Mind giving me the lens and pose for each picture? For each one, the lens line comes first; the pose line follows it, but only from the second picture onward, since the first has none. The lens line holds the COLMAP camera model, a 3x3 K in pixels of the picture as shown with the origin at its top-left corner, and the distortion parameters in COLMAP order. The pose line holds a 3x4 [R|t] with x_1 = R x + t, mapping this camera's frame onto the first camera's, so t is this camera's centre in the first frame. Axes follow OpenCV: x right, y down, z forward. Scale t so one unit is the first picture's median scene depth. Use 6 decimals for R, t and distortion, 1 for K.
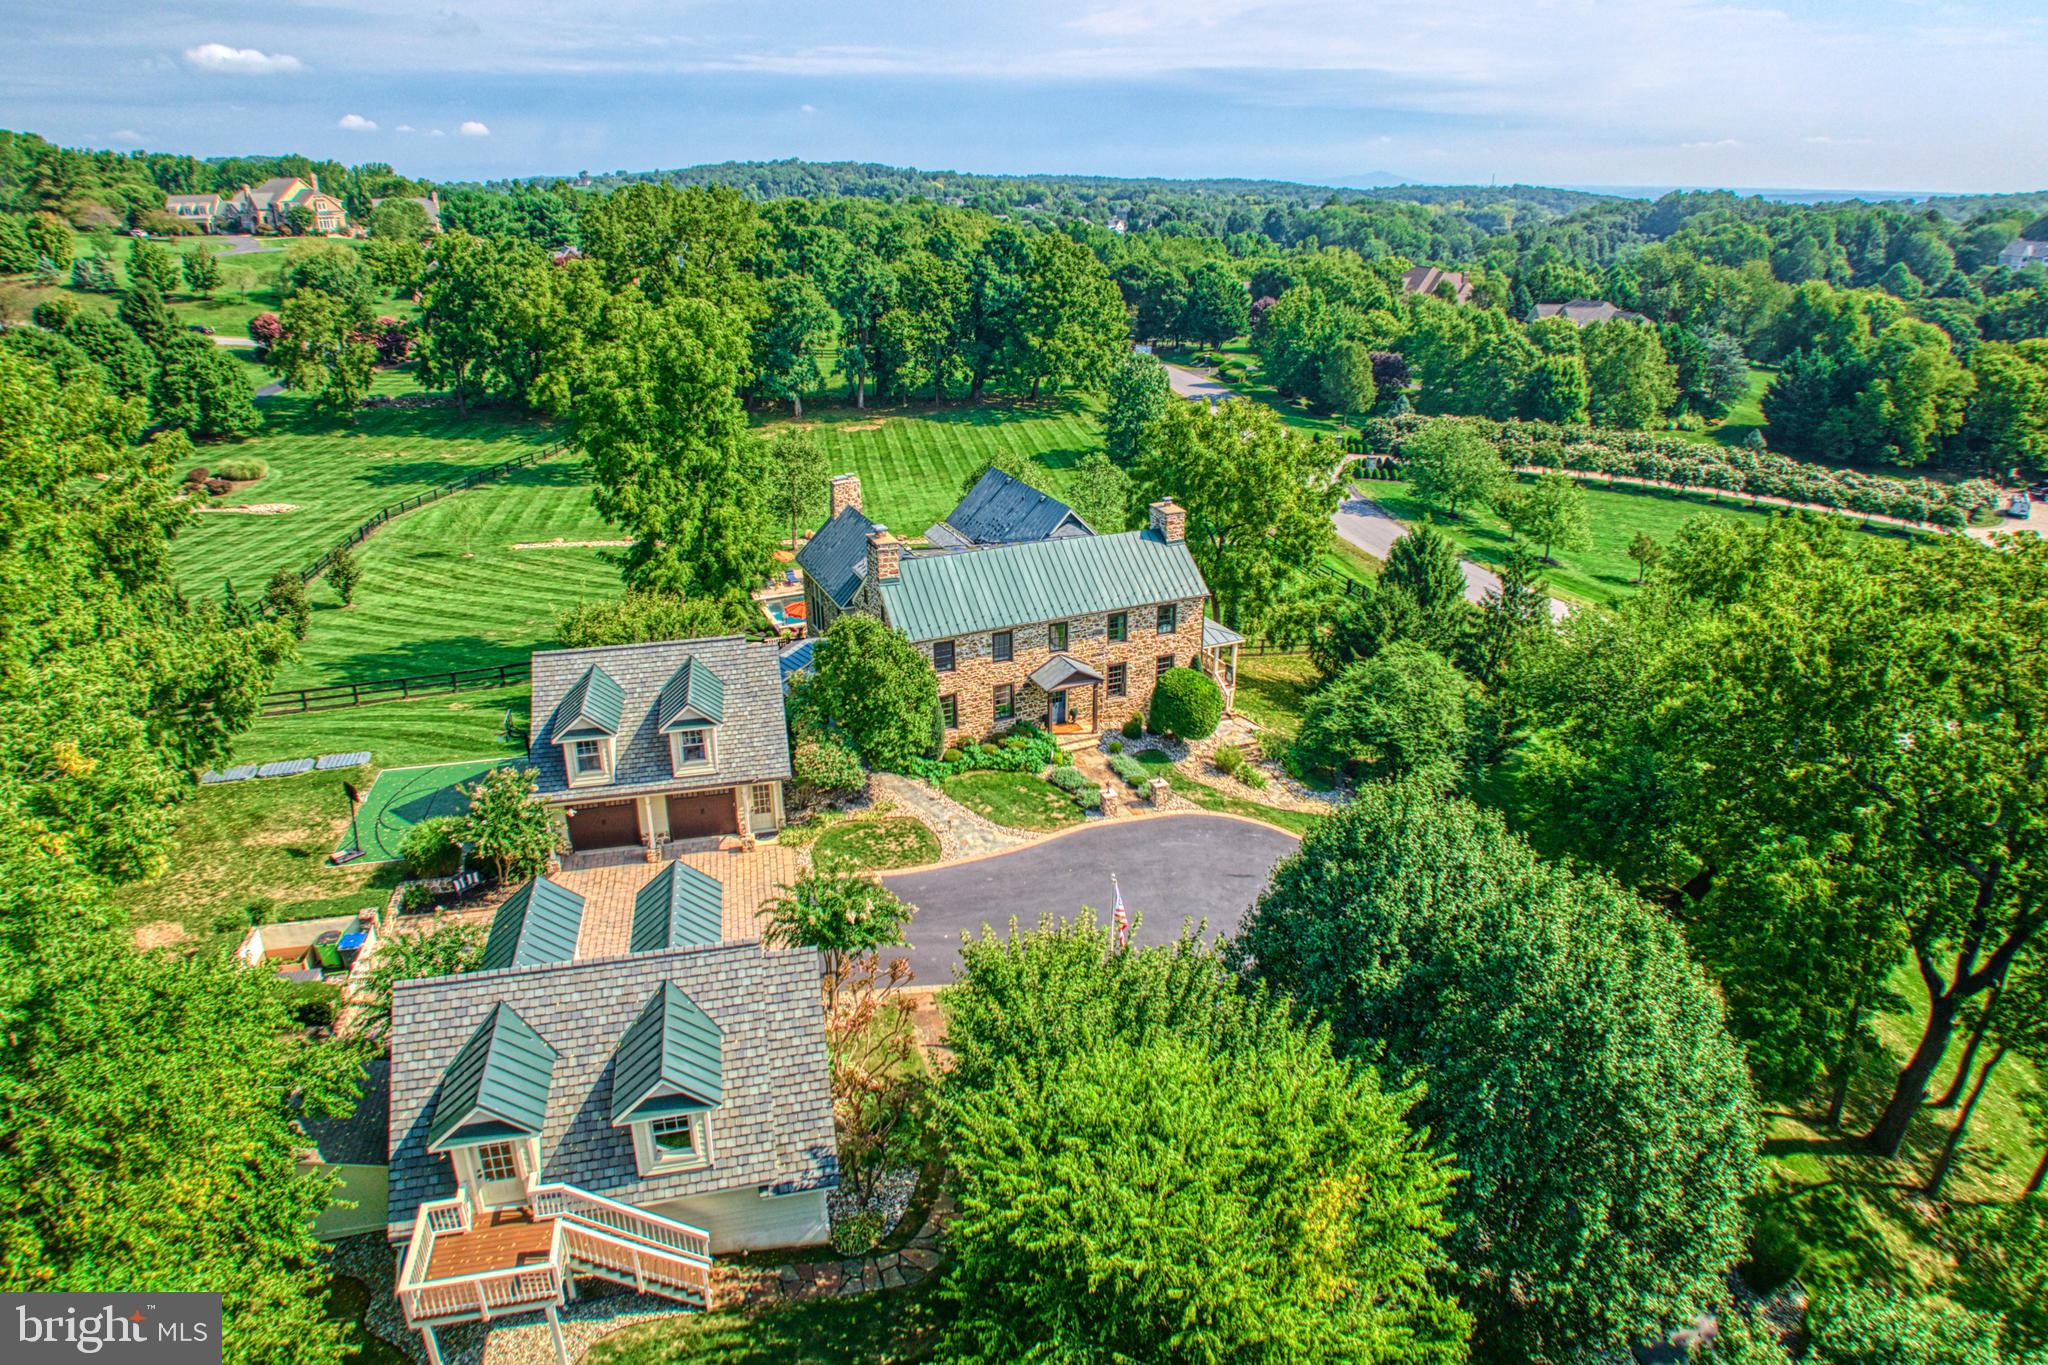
lens RADIAL K [[1208.3, 0, 1049.2], [0, 1208.3, 622.9], [0, 0, 1]] dist [-0.048233, 0.000307]
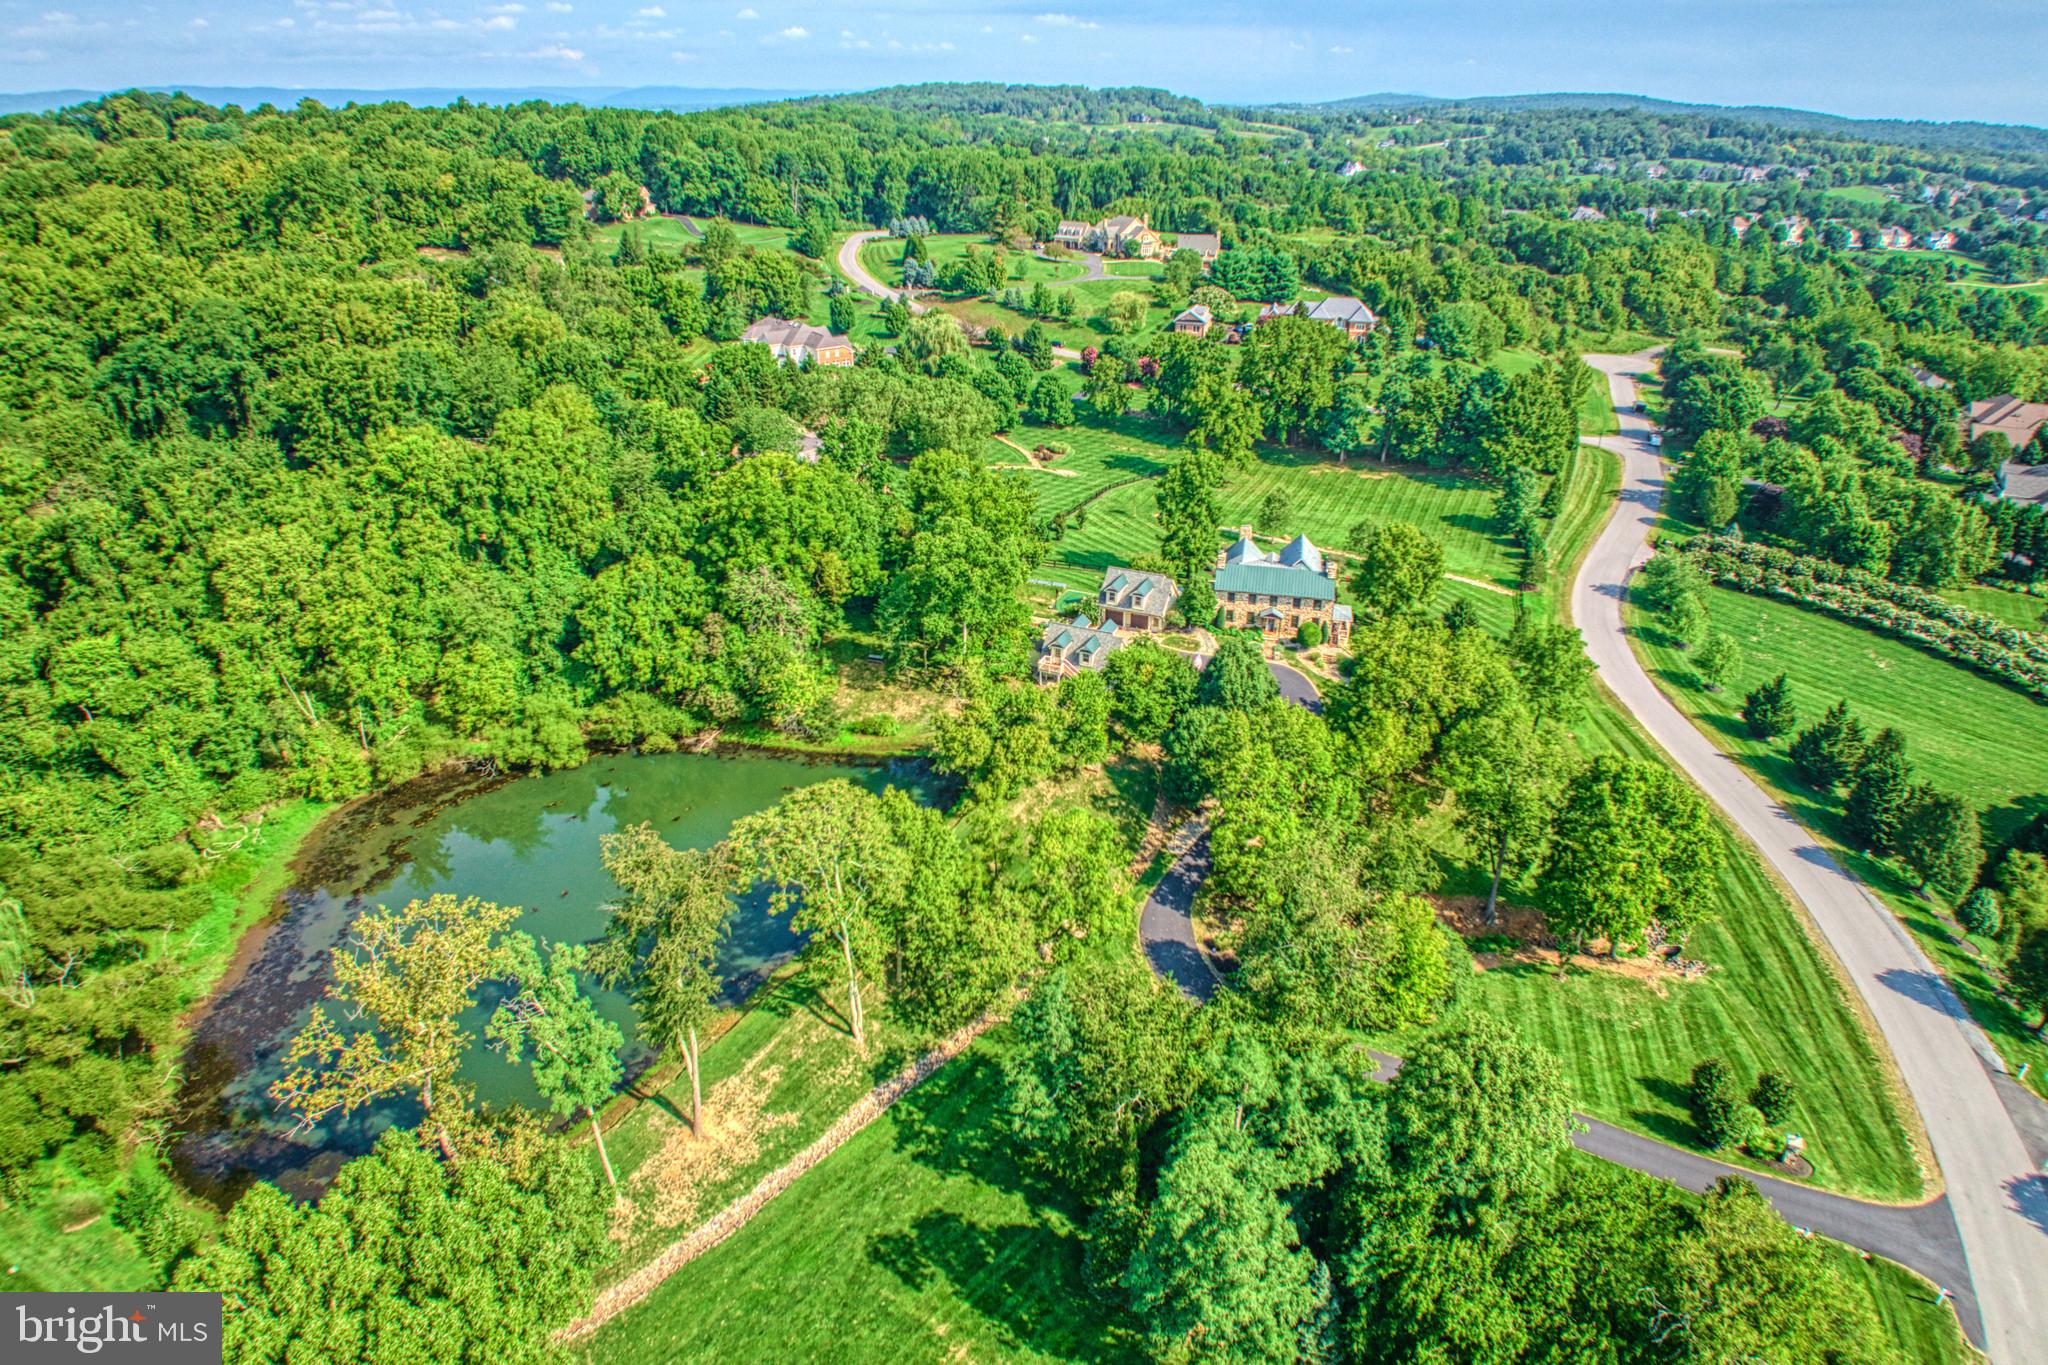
lens RADIAL K [[1208.3, 0, 1024.7], [0, 1208.3, 683.4], [0, 0, 1]] dist [-0.048233, 0.000307]
pose [[0.796839, 0.274897, -0.538032, 0.517592], [-0.218204, 0.961332, 0.168009, -0.069440], [0.563413, -0.016475, 0.826011, -0.782676]]
